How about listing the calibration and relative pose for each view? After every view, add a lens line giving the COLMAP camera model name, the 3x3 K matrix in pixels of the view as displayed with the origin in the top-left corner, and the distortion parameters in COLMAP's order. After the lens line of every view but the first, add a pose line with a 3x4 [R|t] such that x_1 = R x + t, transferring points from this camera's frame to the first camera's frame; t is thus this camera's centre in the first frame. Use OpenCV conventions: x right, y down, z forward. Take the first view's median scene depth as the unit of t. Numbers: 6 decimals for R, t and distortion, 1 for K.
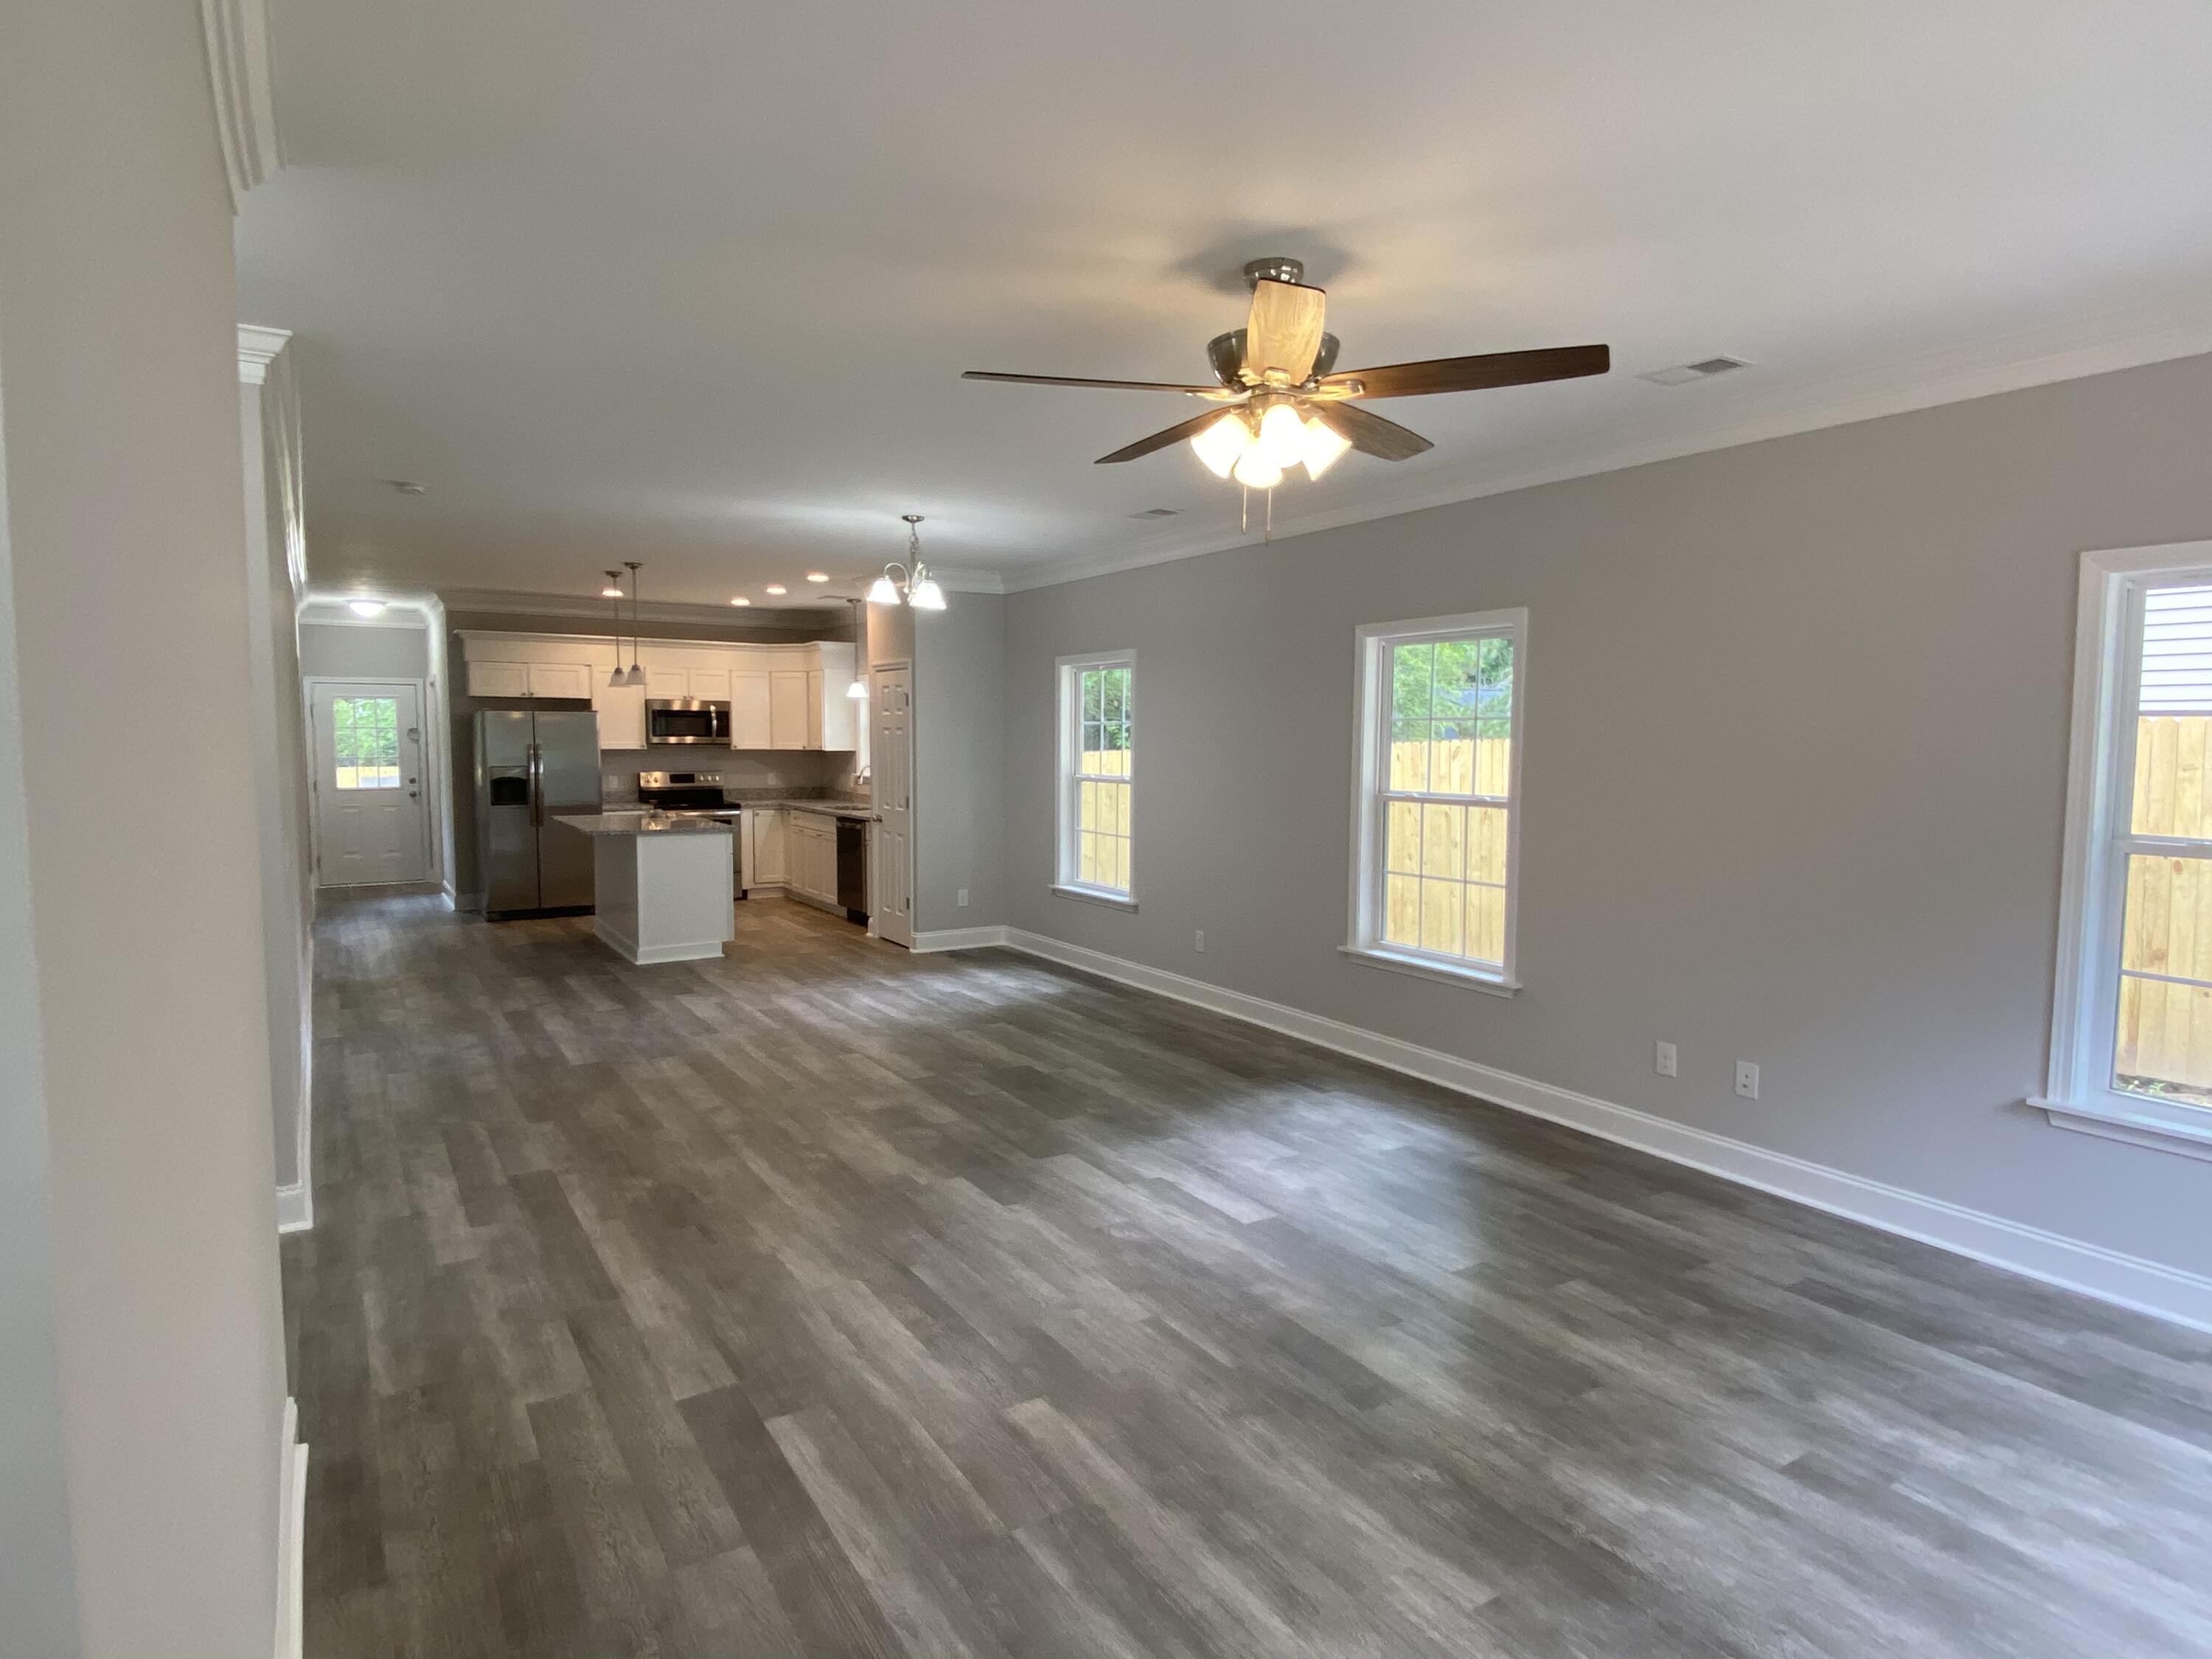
lens RADIAL K [[1242.7, 0, 1070.8], [0, 1242.7, 832.8], [0, 0, 1]] dist [0.094024, -0.127199]
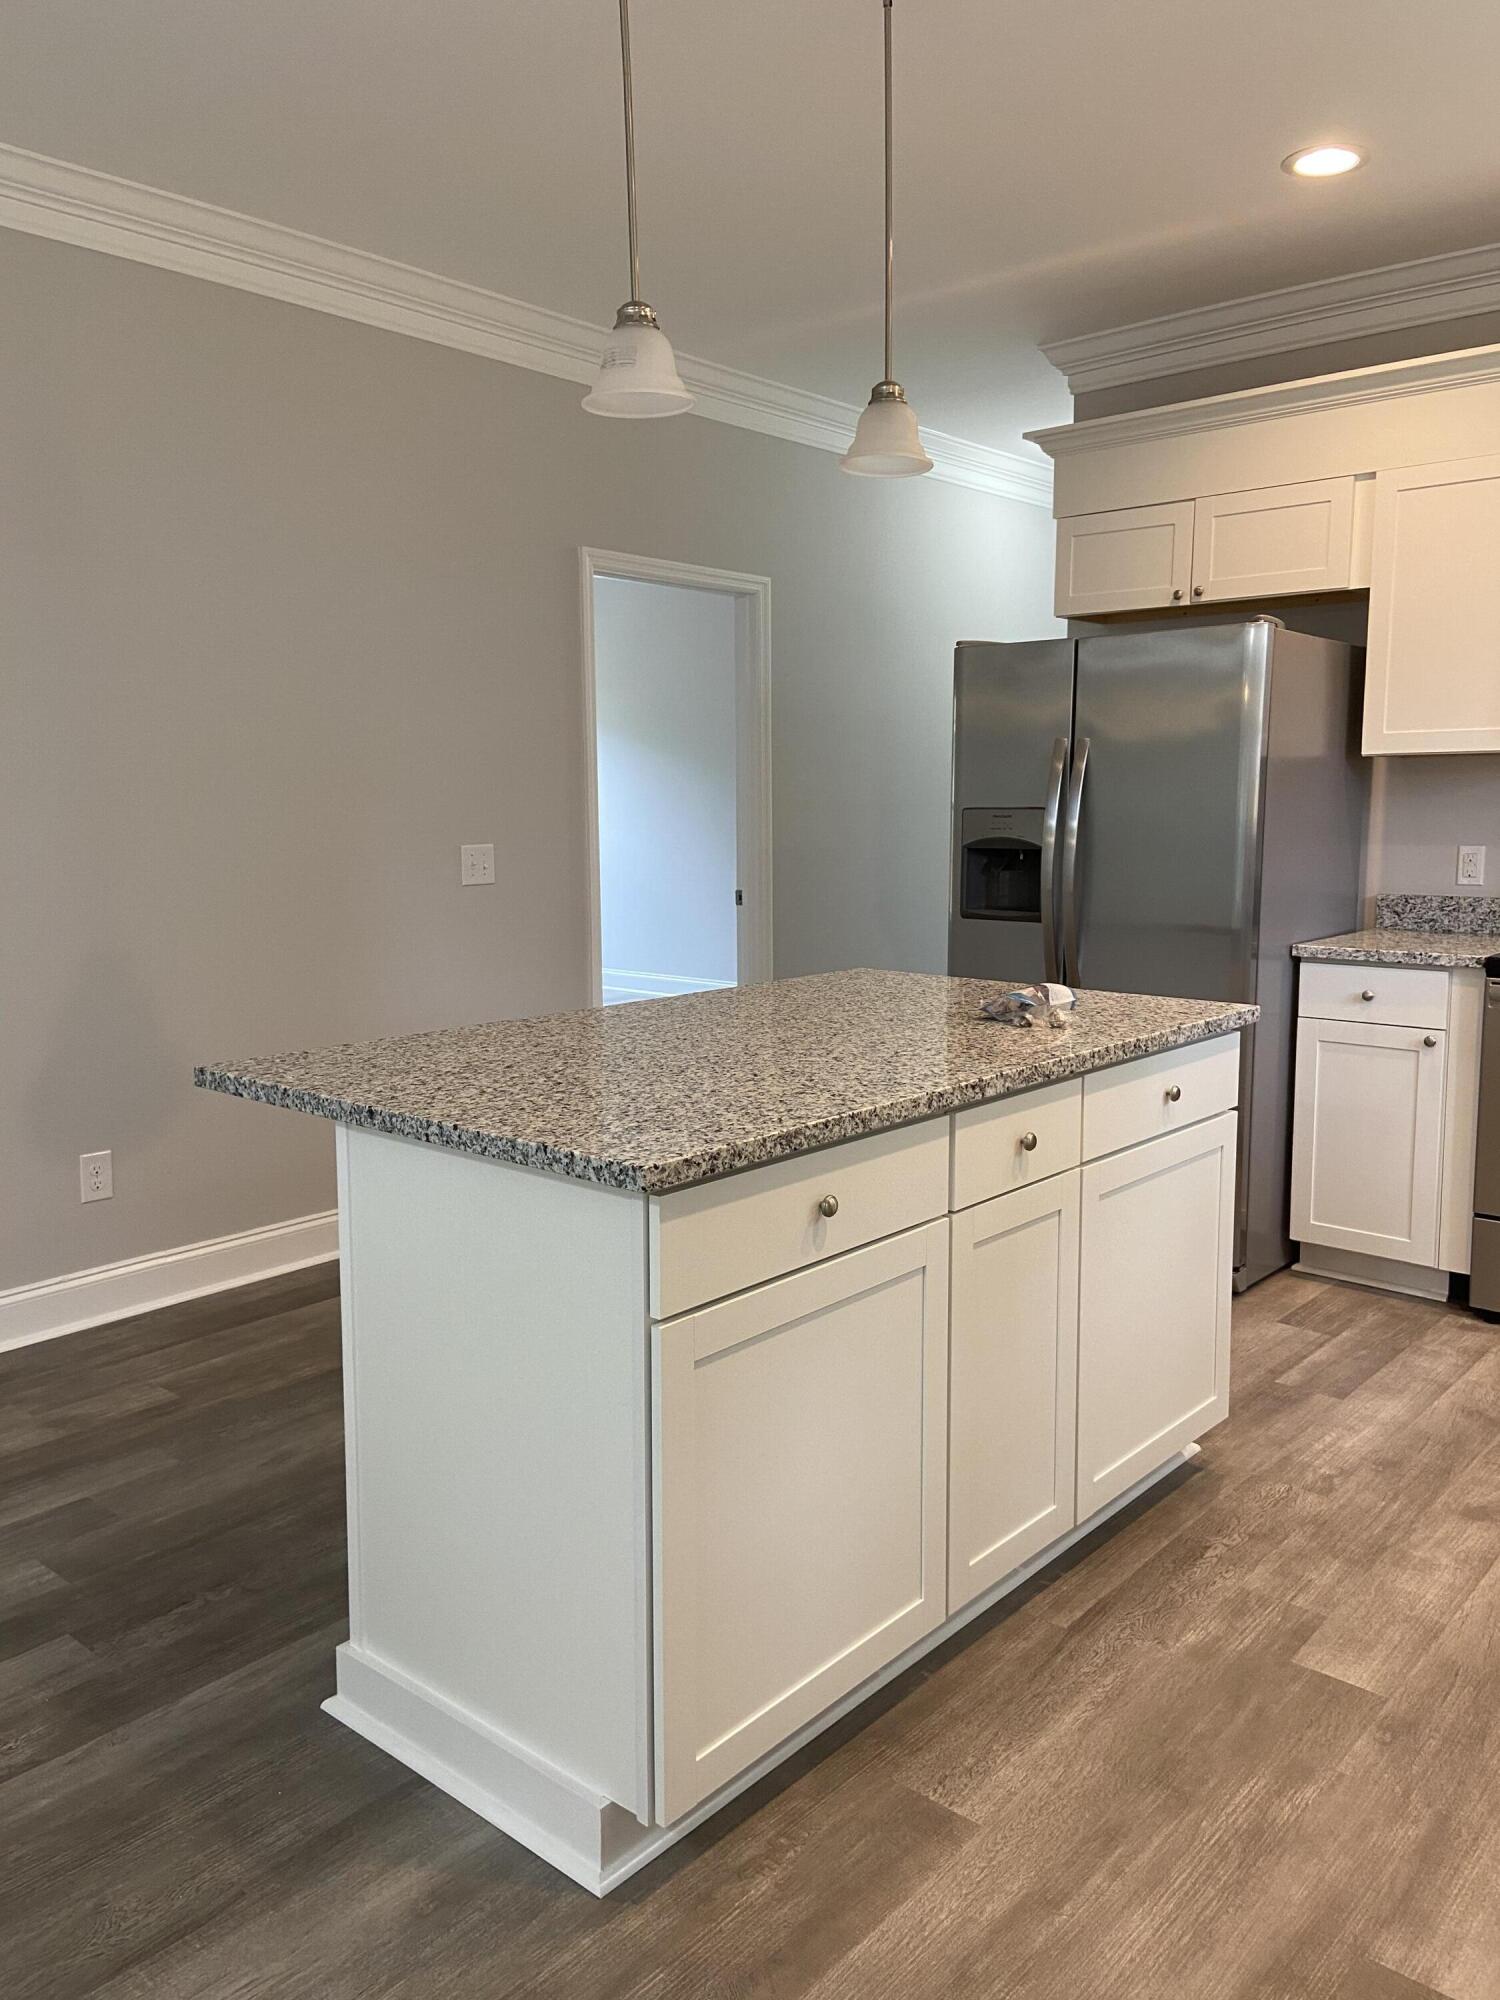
lens RADIAL K [[1503.1, 0, 750.0], [0, 1503.1, 1000.0], [0, 0, 1]] dist [-0.000946, -0.001870]
pose [[0.305700, 0.119109, -0.944649, -0.149112], [-0.067465, 0.992360, 0.103292, -0.073938], [0.949735, 0.032155, 0.311400, 1.570978]]
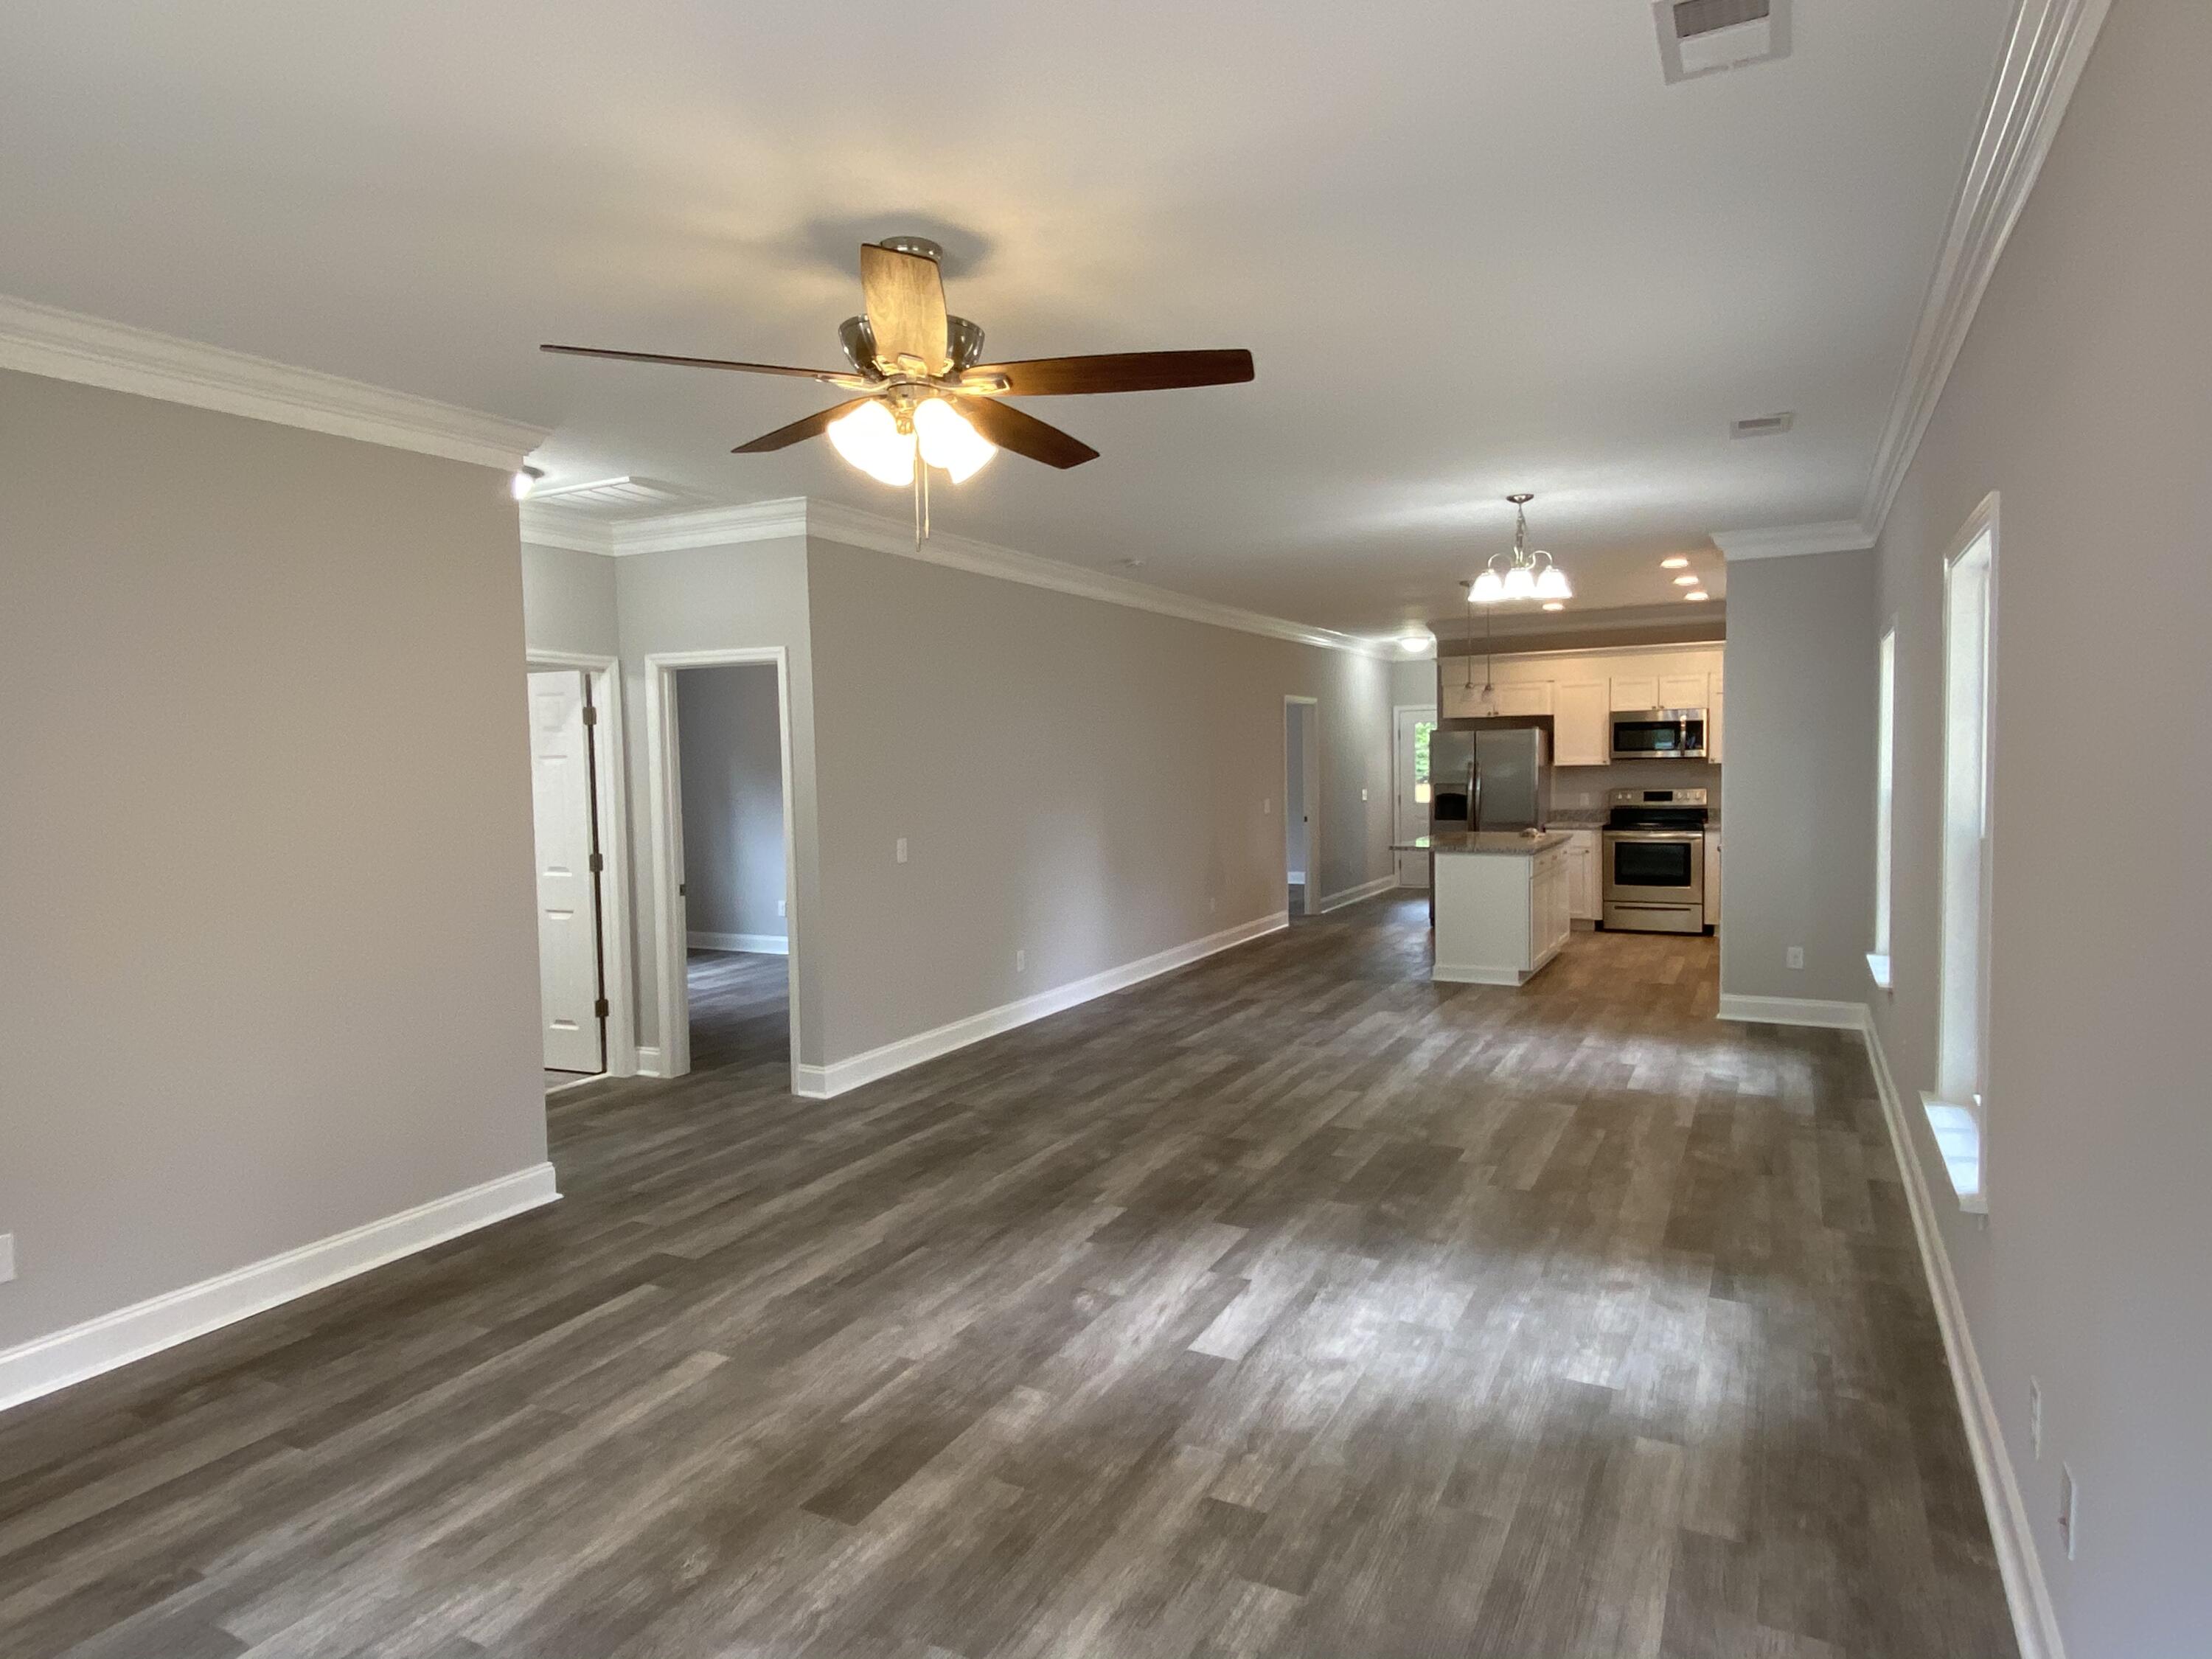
lens RADIAL K [[1242.7, 0, 1070.8], [0, 1242.7, 832.8], [0, 0, 1]] dist [0.094024, -0.127199]
pose [[0.495482, 0.037330, -0.867815, 0.608978], [-0.046931, 0.998767, 0.016168, -0.025838], [0.867349, 0.032717, 0.496624, 0.392661]]
